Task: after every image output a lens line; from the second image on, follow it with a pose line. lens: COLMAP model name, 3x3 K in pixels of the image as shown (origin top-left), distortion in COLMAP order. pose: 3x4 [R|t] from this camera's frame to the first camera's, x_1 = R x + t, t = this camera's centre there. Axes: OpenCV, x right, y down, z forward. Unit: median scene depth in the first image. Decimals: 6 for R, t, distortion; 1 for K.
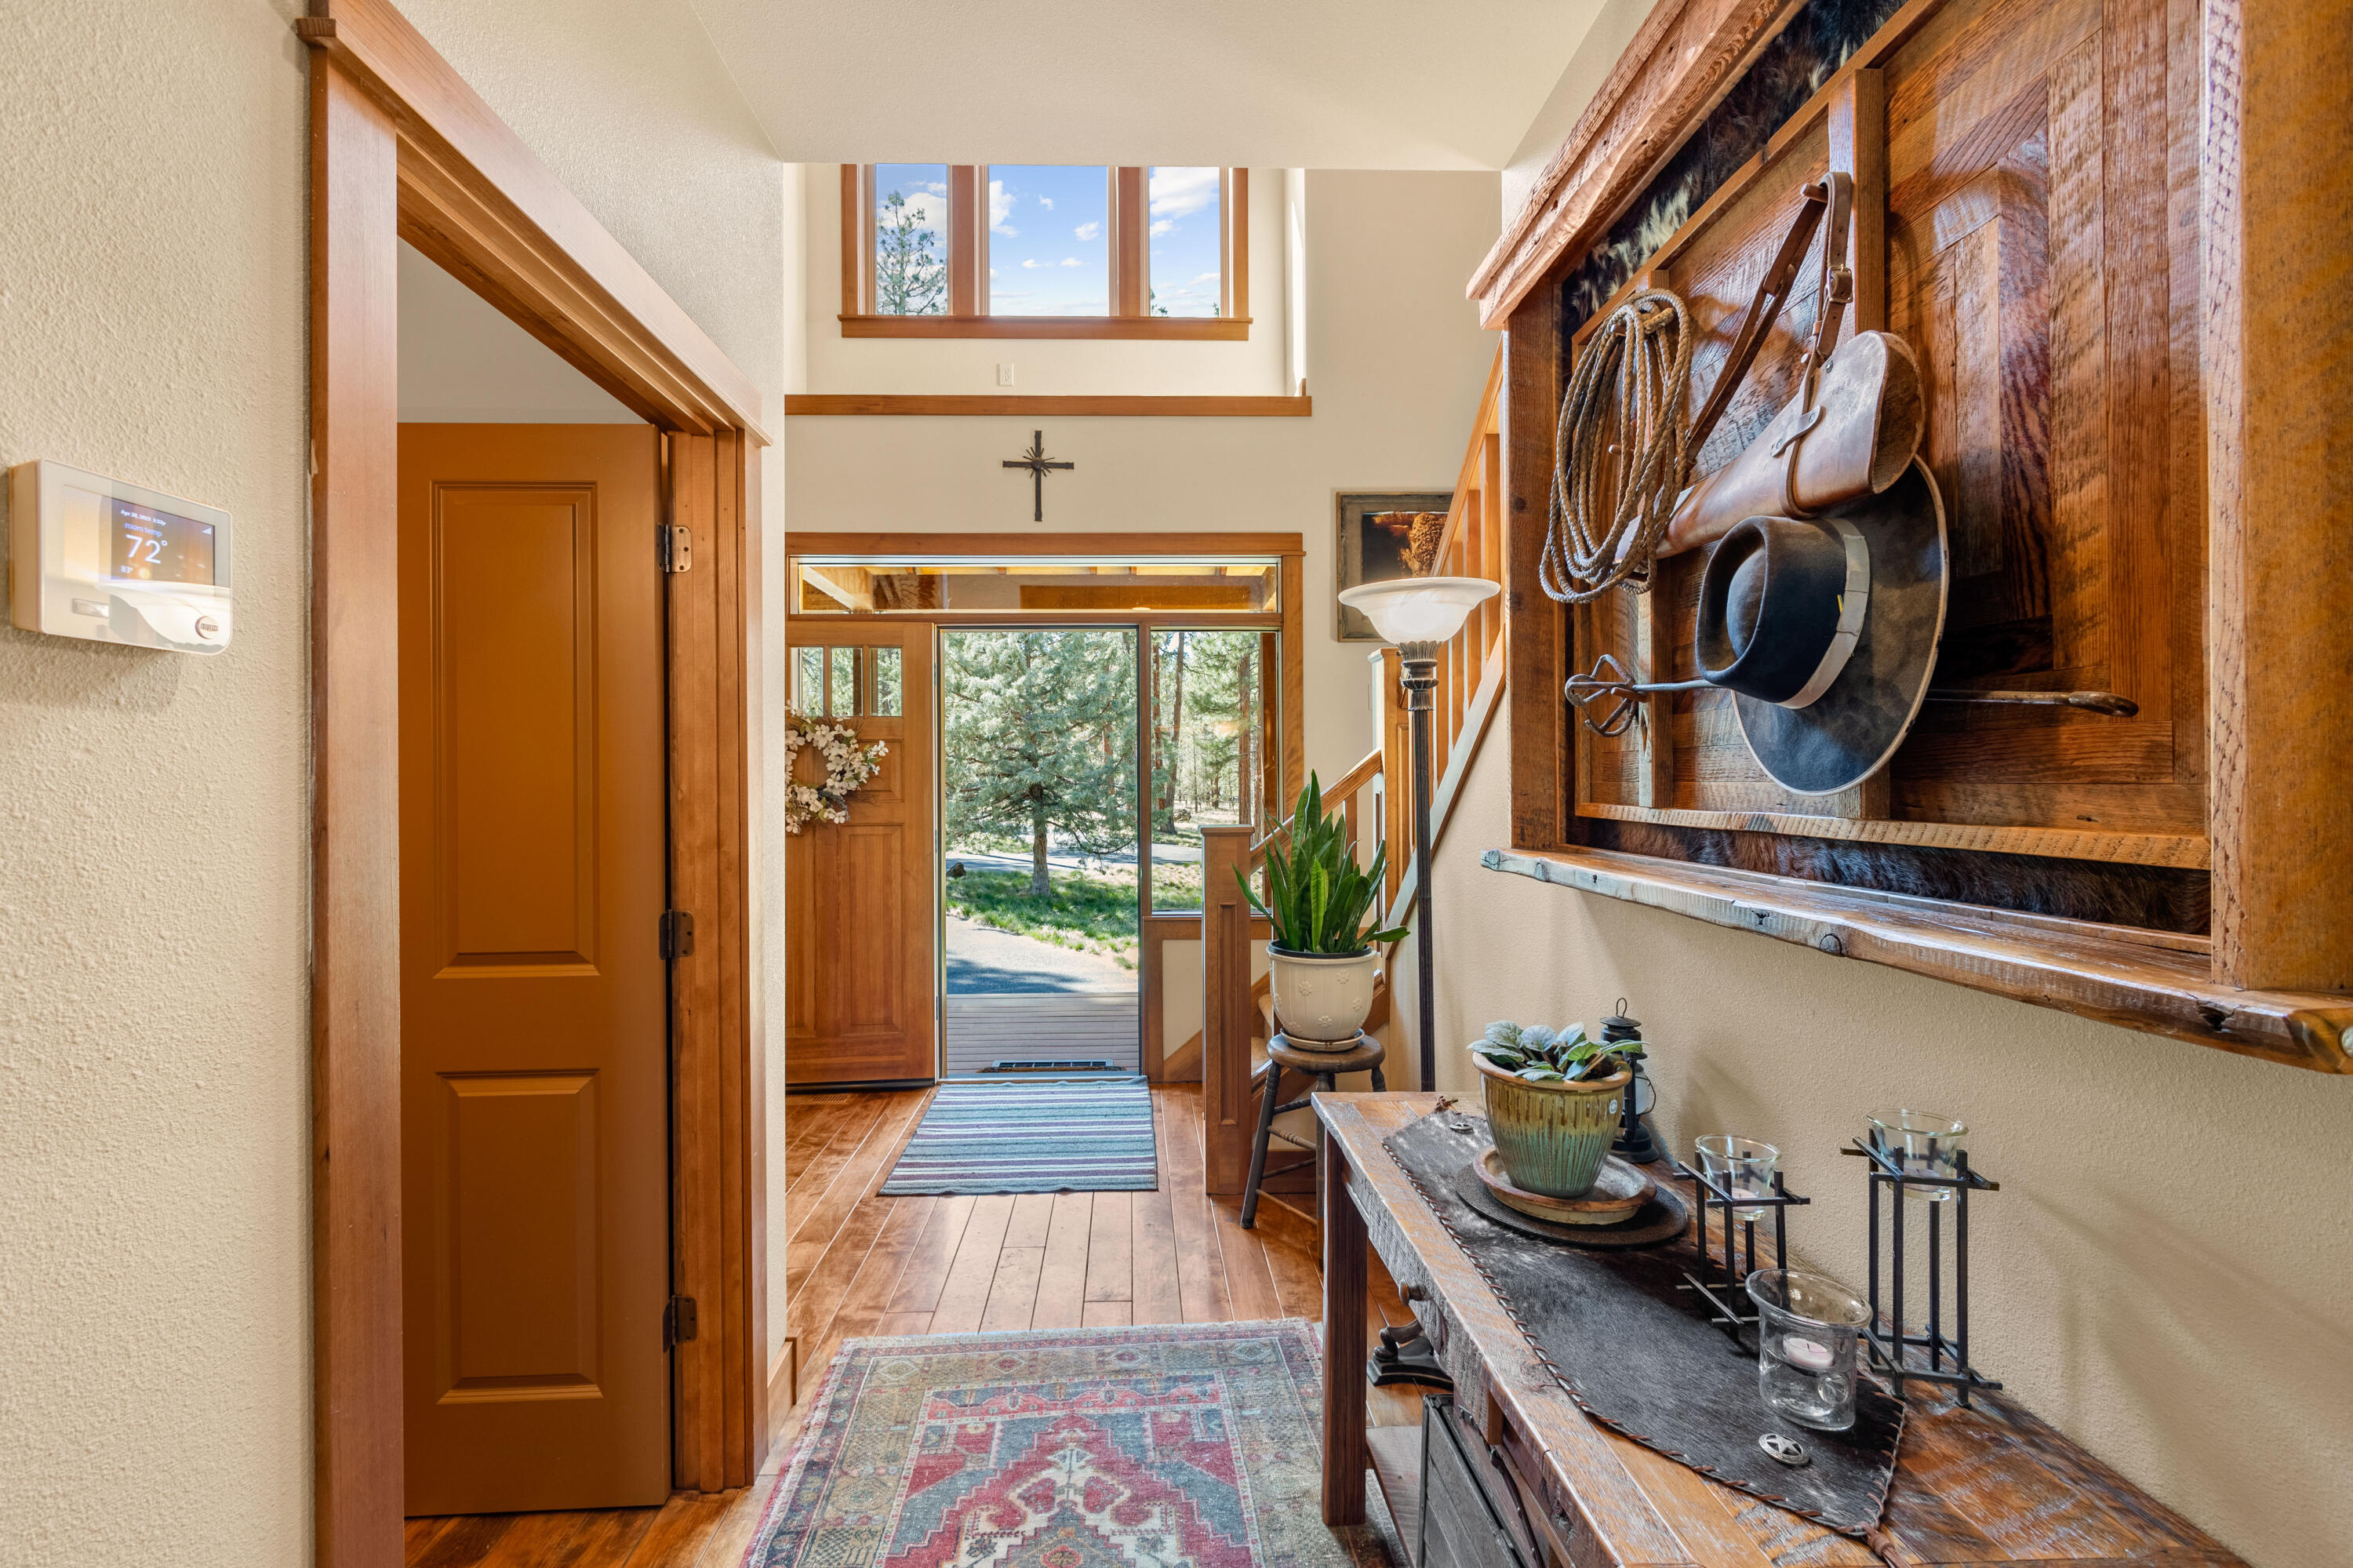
lens RADIAL K [[1012.4, 0, 1154.8], [0, 1012.4, 784.5], [0, 0, 1]] dist [-0.008570, 0.002697]
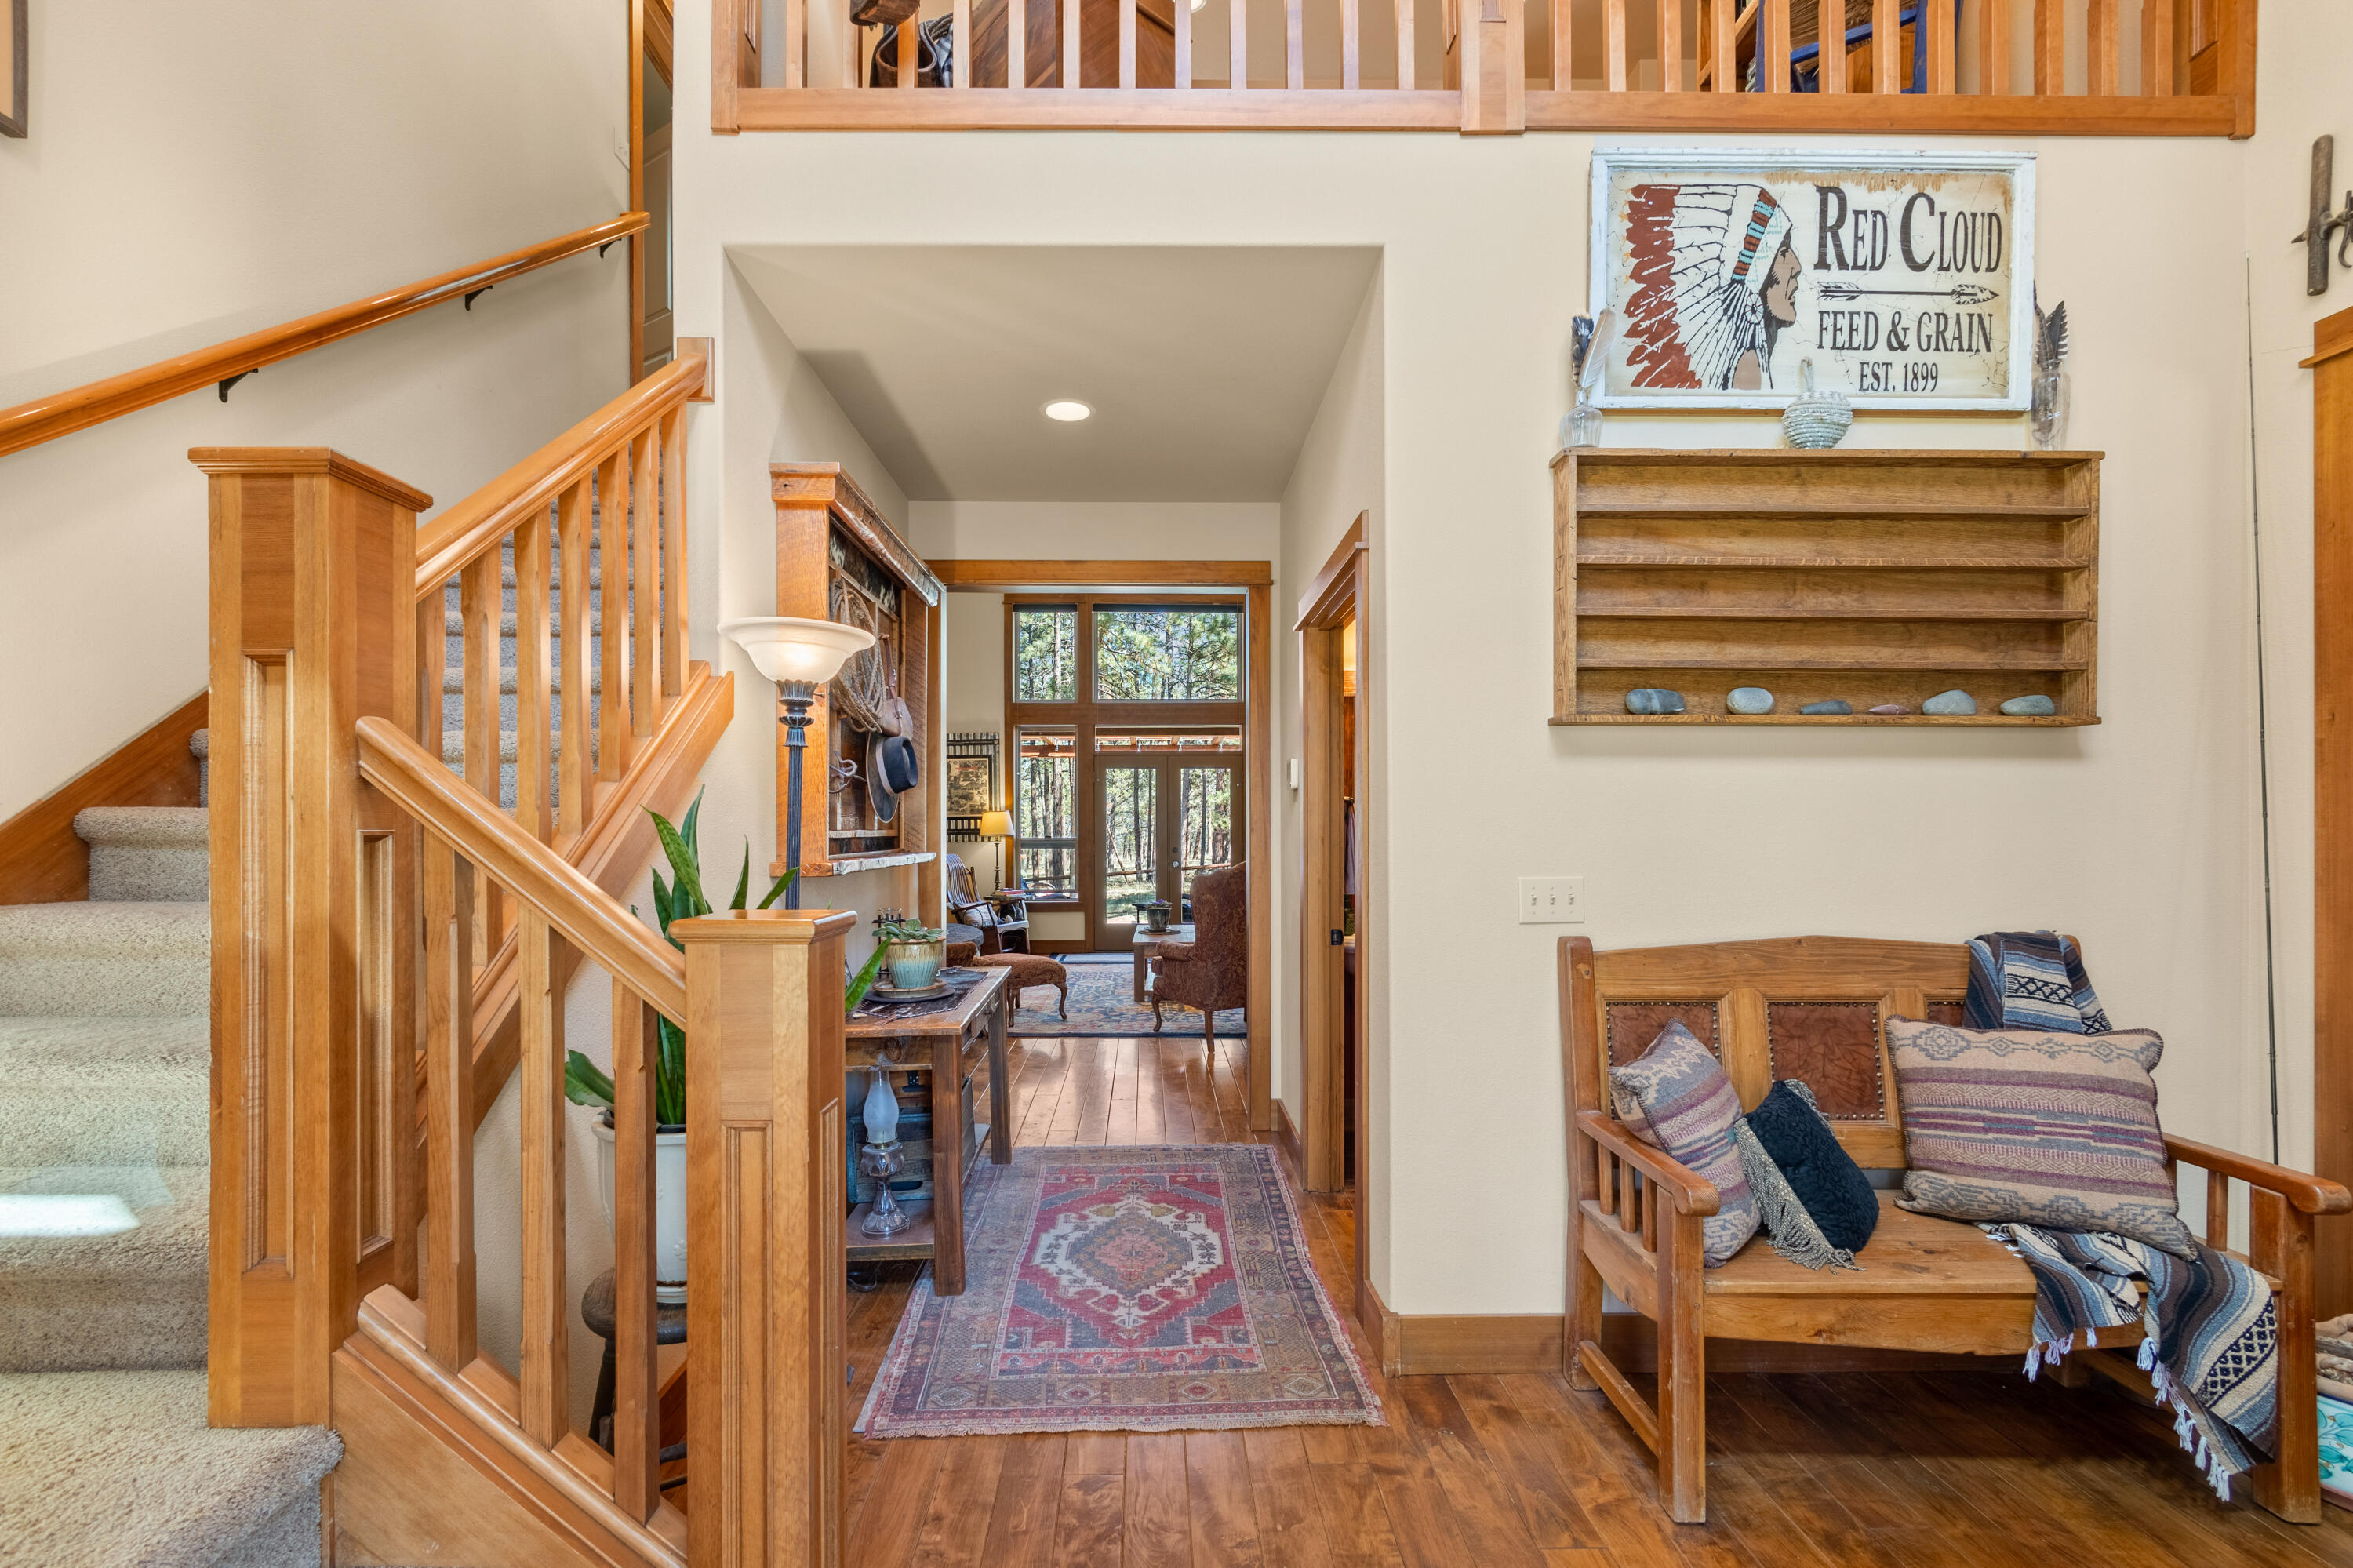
lens RADIAL K [[1012.4, 0, 1157.6], [0, 1012.4, 822.7], [0, 0, 1]] dist [-0.008570, 0.002697]
pose [[-0.999851, 0.010776, 0.013462, -0.273461], [0.010797, 0.999941, 0.001541, 0.008654], [-0.013445, 0.001686, -0.999908, 4.372602]]
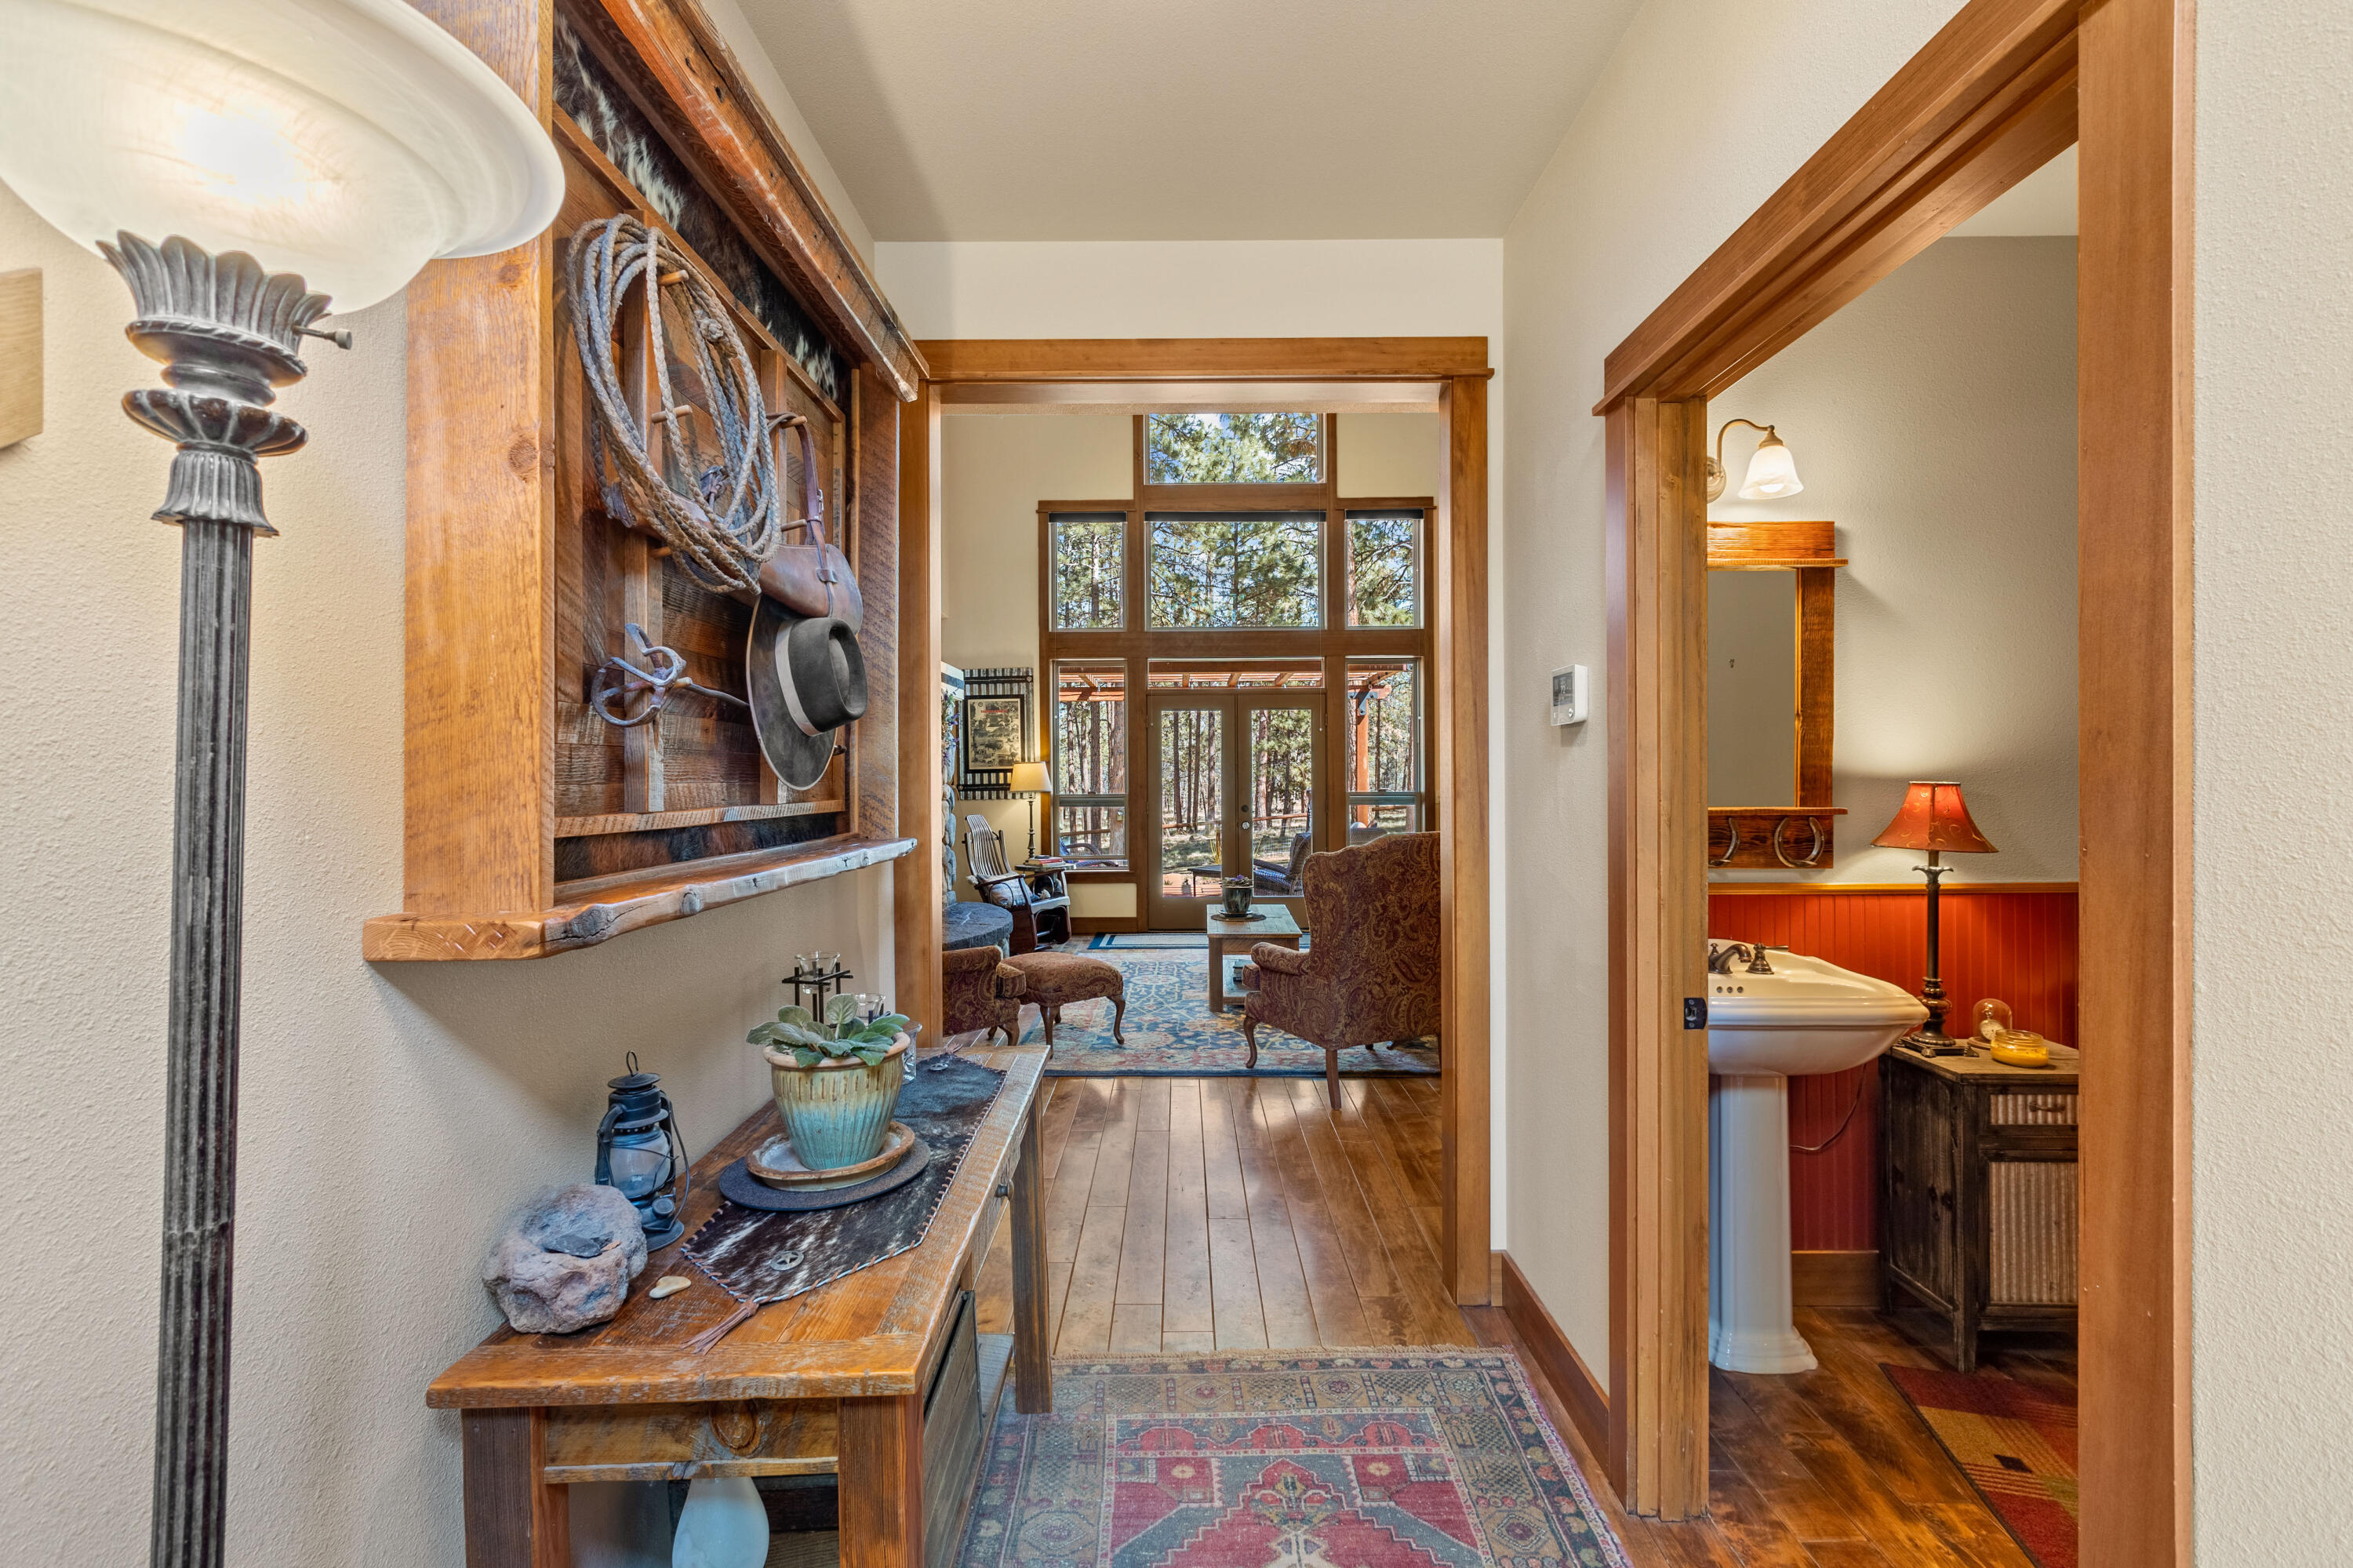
lens RADIAL K [[1012.4, 0, 1165.1], [0, 1012.4, 769.6], [0, 0, 1]] dist [-0.008570, 0.002697]
pose [[-0.999044, 0.015144, 0.041004, -0.004754], [0.015097, 0.999885, -0.001445, -0.017521], [-0.041021, -0.000824, -0.999158, 2.703569]]
